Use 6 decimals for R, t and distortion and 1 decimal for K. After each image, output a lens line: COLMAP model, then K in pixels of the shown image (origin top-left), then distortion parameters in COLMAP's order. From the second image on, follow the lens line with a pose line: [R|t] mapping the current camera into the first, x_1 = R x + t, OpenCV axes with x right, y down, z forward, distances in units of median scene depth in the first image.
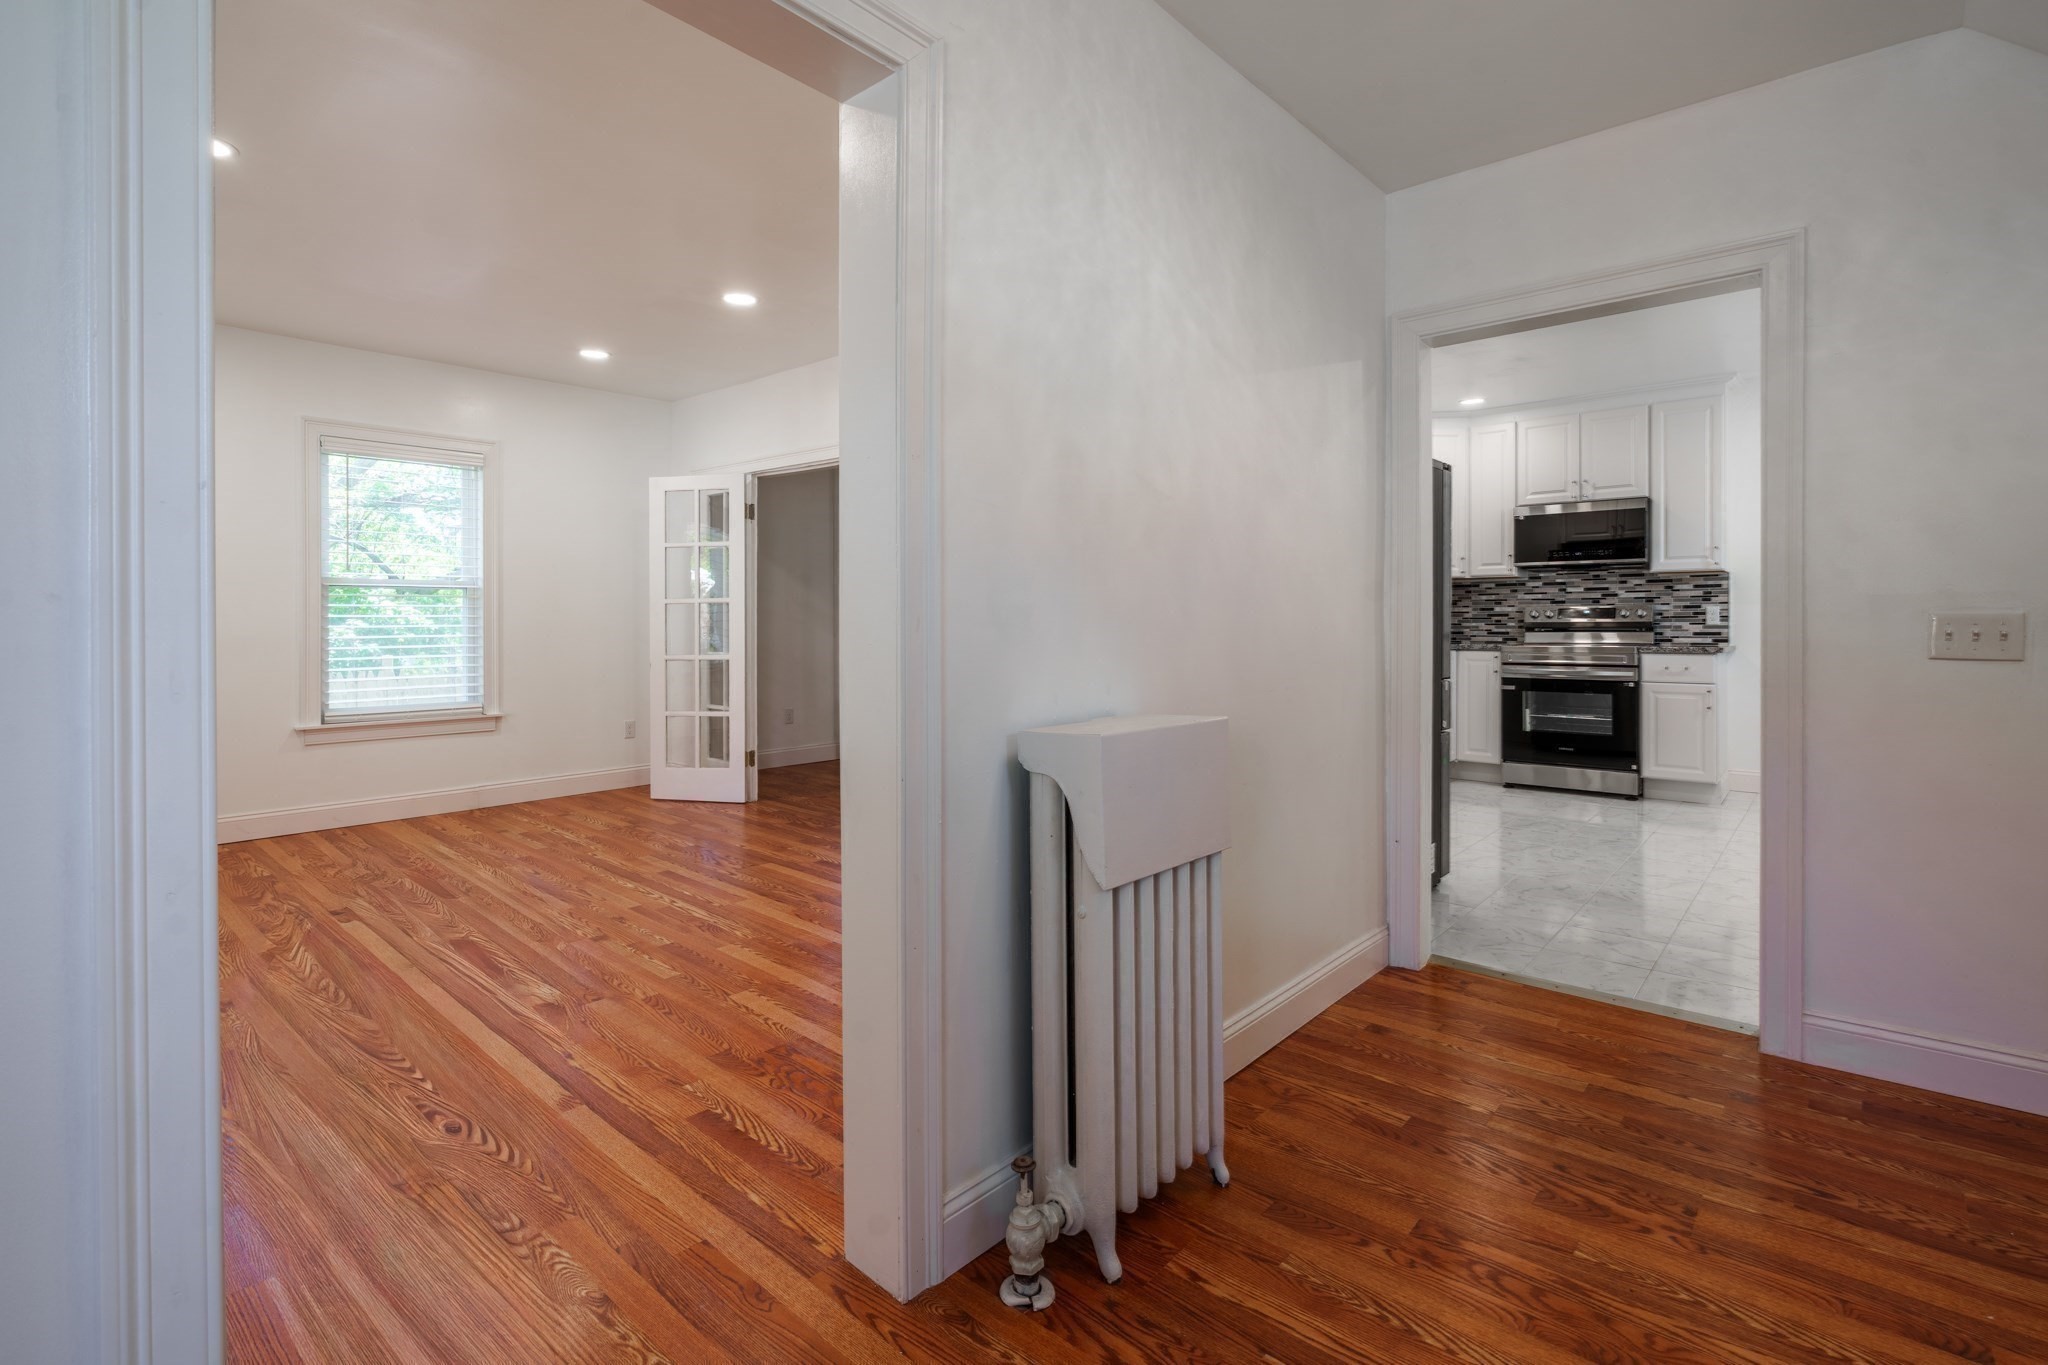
lens RADIAL K [[947.5, 0, 1022.8], [0, 947.5, 624.9], [0, 0, 1]] dist [-0.003959, -0.000002]
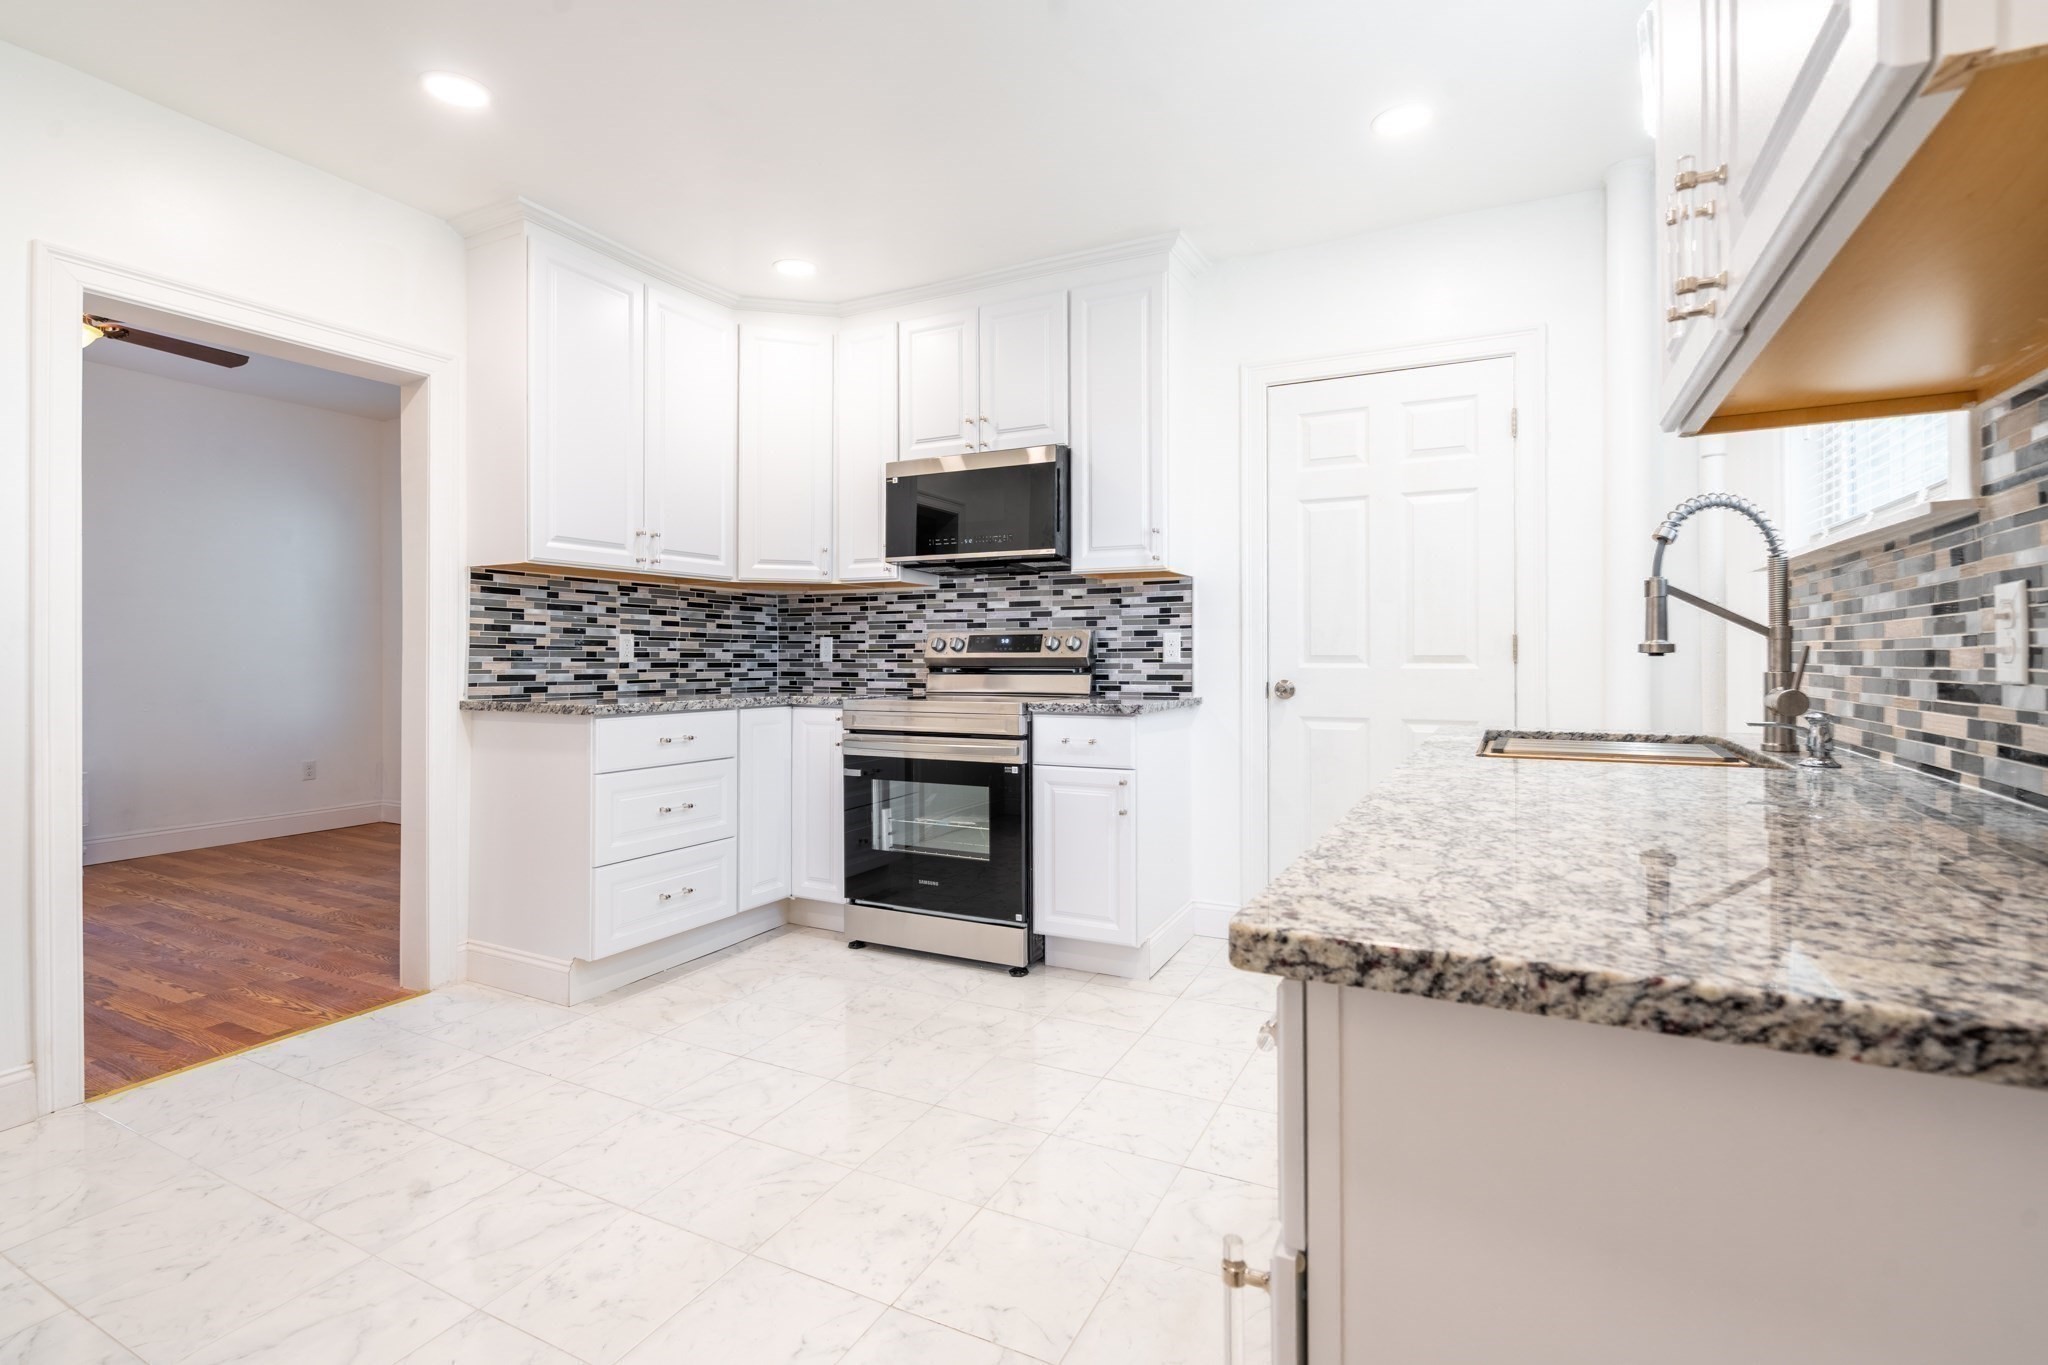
lens RADIAL K [[947.5, 0, 1045.8], [0, 947.5, 640.7], [0, 0, 1]] dist [-0.003959, -0.000002]
pose [[0.963411, 0.007514, 0.267922, 0.492104], [-0.002234, 0.999797, -0.020006, -0.002012], [-0.268018, 0.018675, 0.963233, 0.436979]]
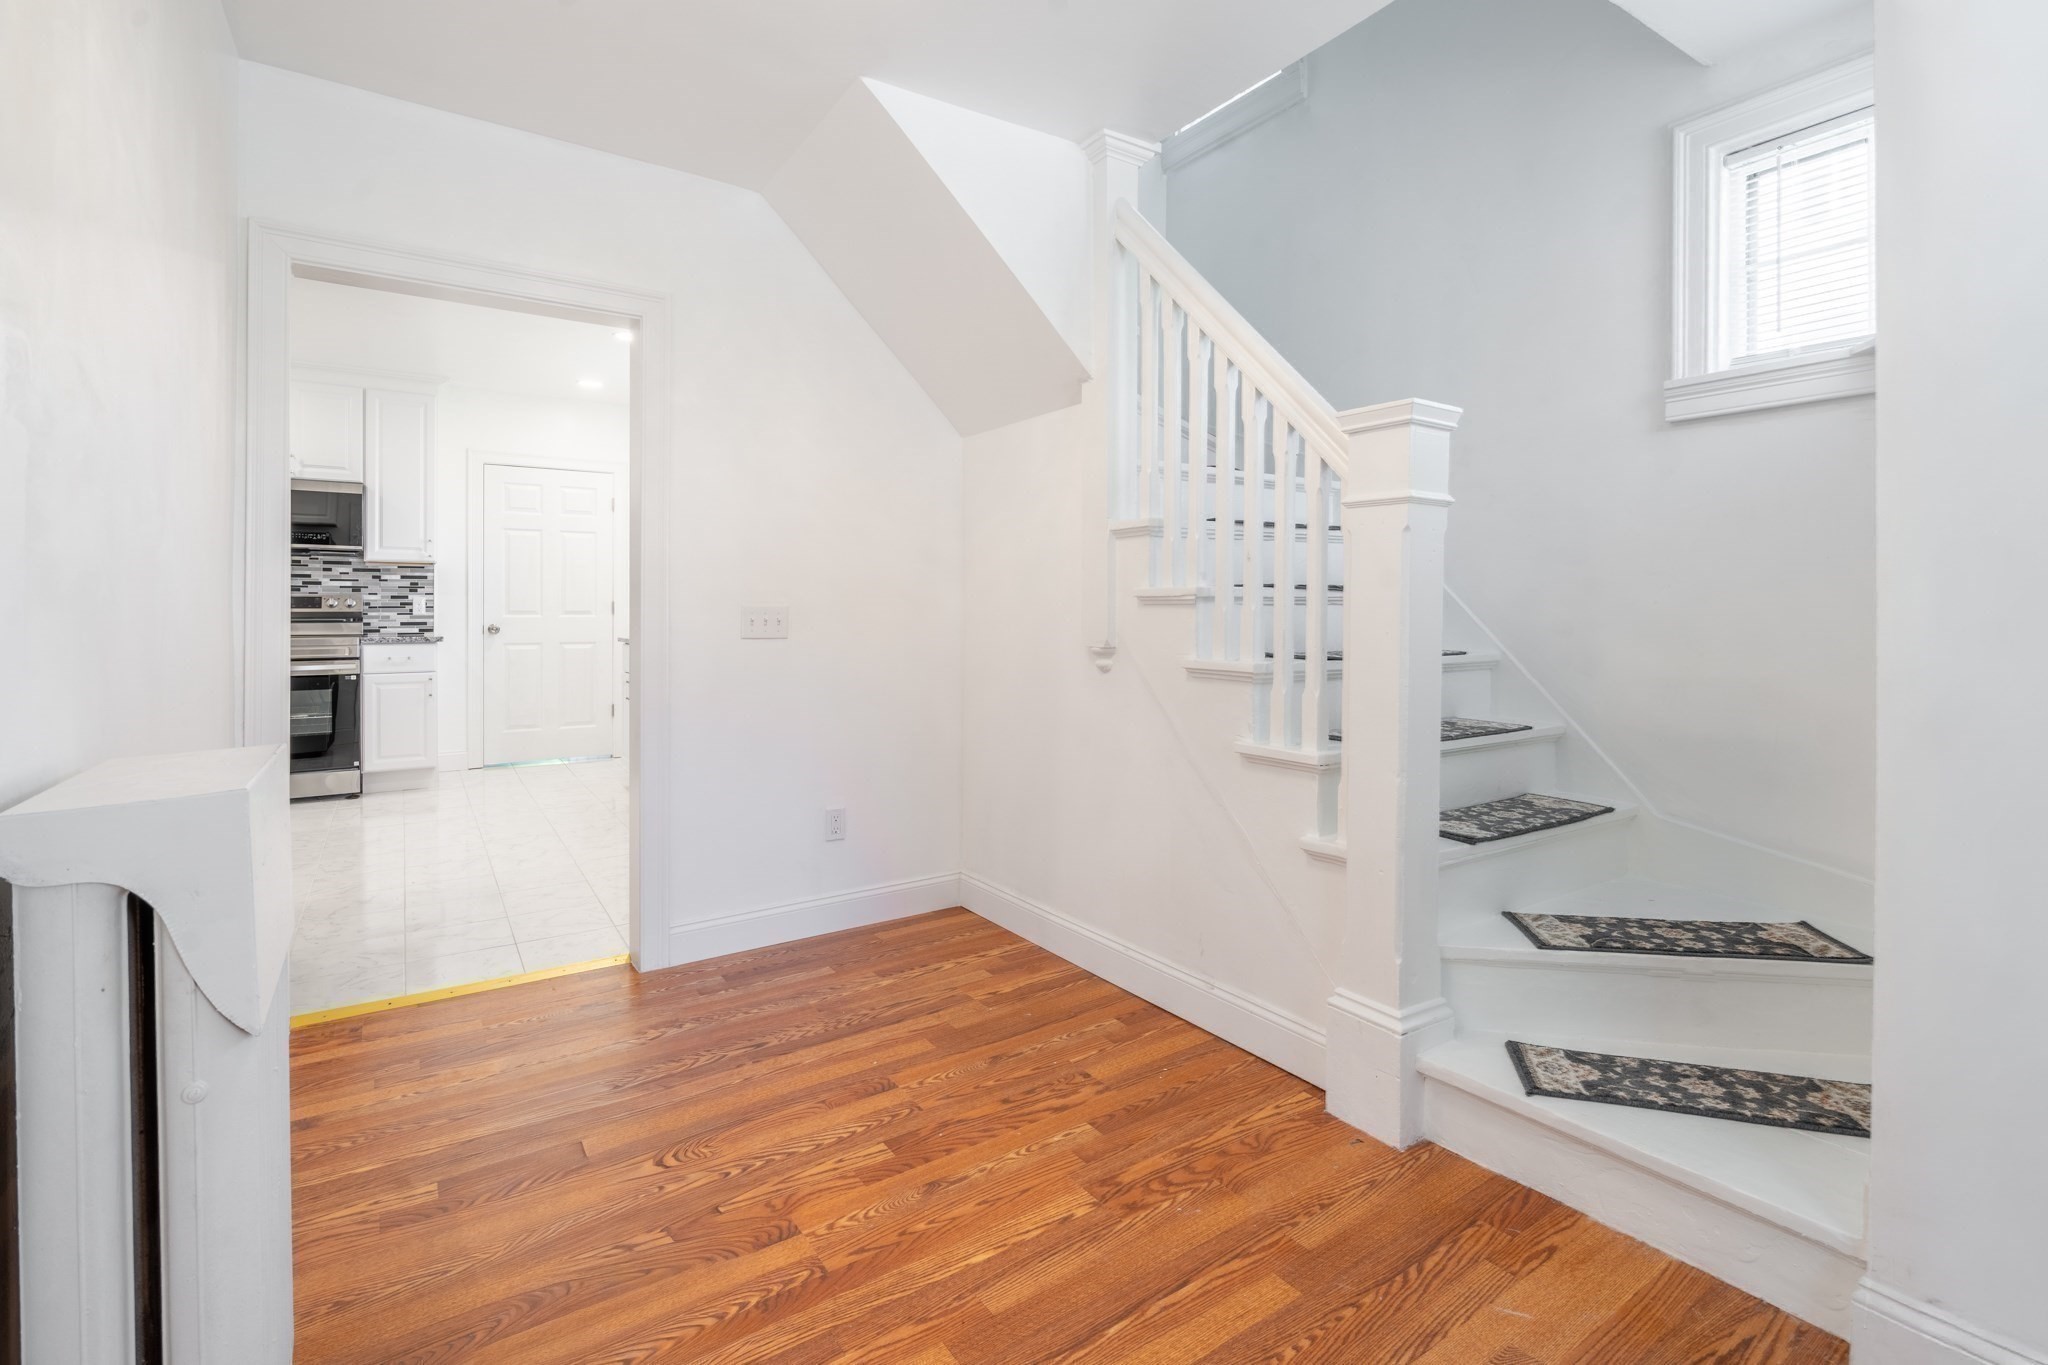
lens RADIAL K [[947.5, 0, 1028.2], [0, 947.5, 616.1], [0, 0, 1]] dist [-0.003959, -0.000002]
pose [[0.247020, -0.001111, 0.969010, -0.110585], [-0.000050, 0.999999, 0.001160, -0.000144], [-0.969010, -0.000335, 0.247020, 0.098405]]
